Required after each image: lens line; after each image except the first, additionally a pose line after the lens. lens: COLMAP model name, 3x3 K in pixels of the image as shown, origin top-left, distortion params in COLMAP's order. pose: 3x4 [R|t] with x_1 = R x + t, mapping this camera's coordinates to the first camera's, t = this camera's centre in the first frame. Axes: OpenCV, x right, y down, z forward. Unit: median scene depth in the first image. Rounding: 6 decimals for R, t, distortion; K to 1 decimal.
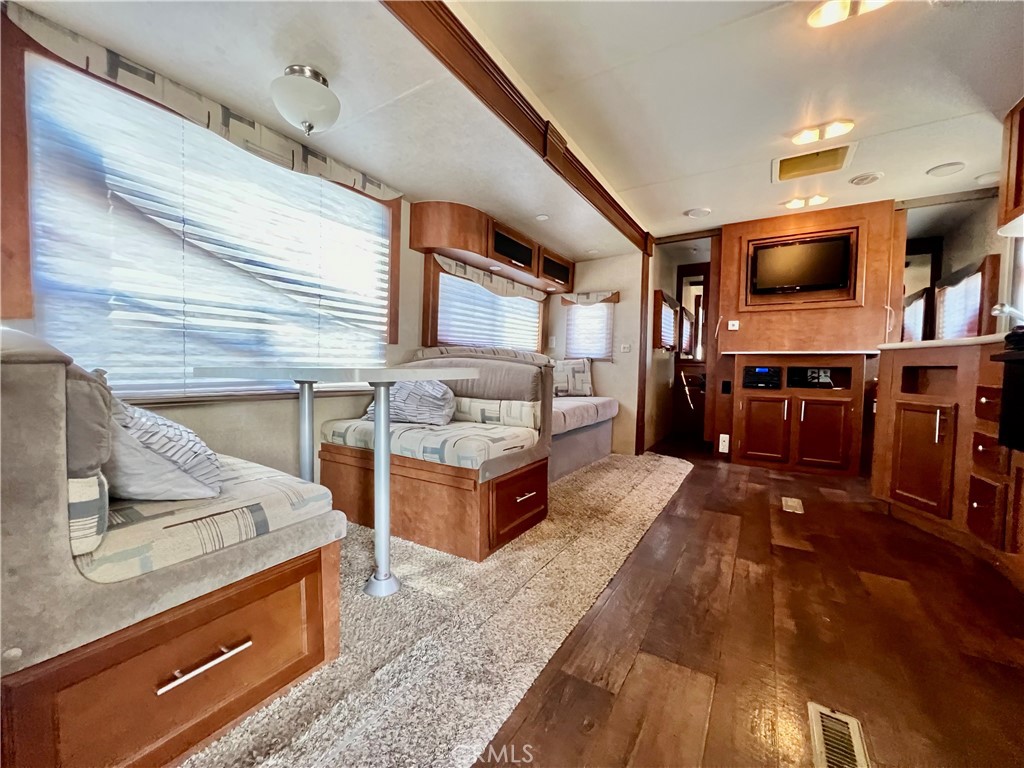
lens RADIAL K [[410.9, 0, 510.6], [0, 410.9, 382.0], [0, 0, 1]] dist [-0.001953, 0.001284]
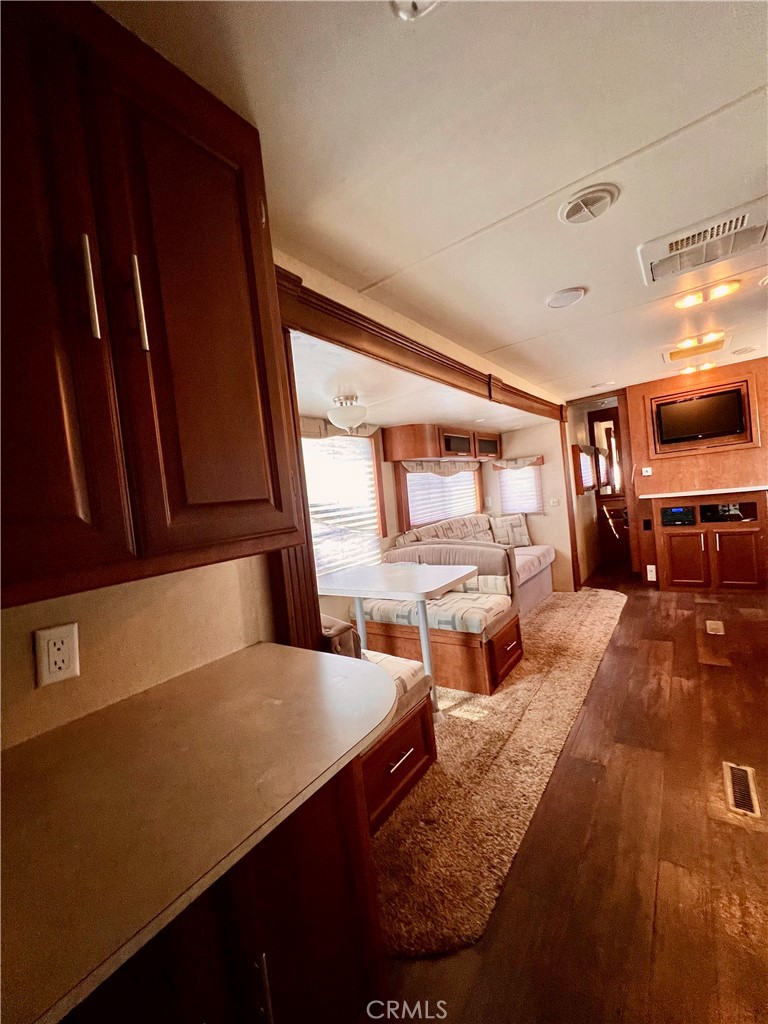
lens RADIAL K [[410.9, 0, 386.4], [0, 410.9, 508.7], [0, 0, 1]] dist [-0.001953, 0.001284]
pose [[0.989095, -0.123086, -0.080875, -0.173788], [0.122667, 0.992396, -0.010159, -0.185416], [0.081510, 0.000127, 0.996672, -0.359738]]
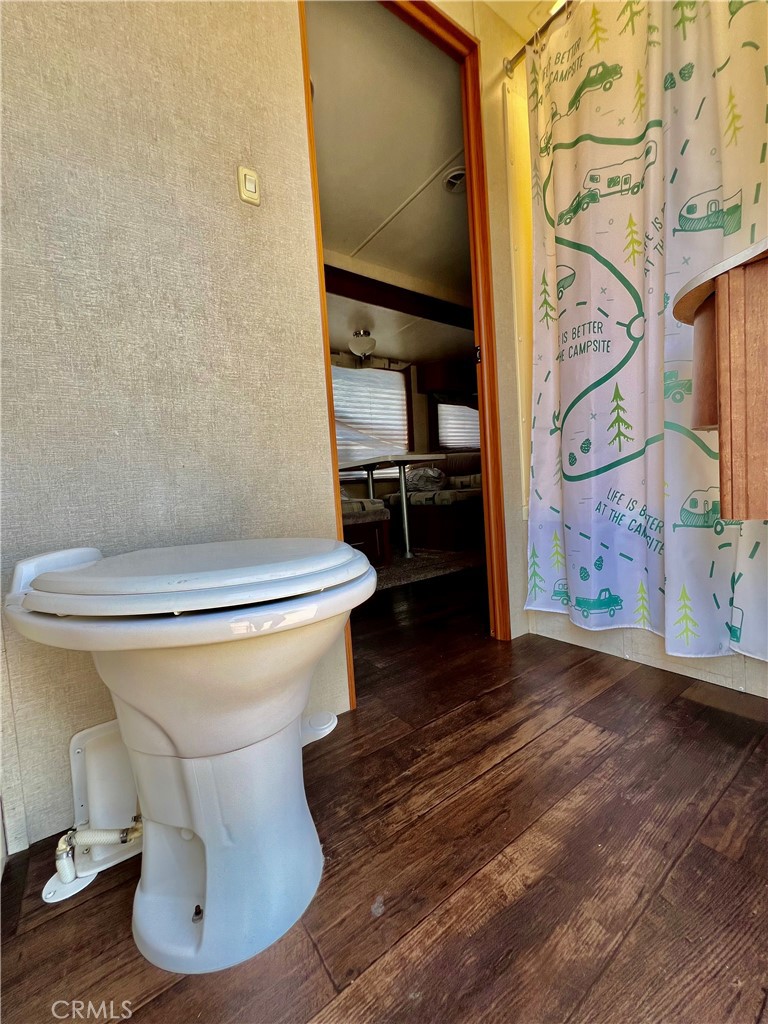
lens RADIAL K [[412.1, 0, 386.3], [0, 412.1, 506.9], [0, 0, 1]] dist [-0.002849, 0.001150]
pose [[0.920418, -0.061963, -0.385994, 0.290246], [0.070255, 0.997502, 0.007399, 0.132335], [0.384571, -0.033928, 0.922472, -0.697197]]
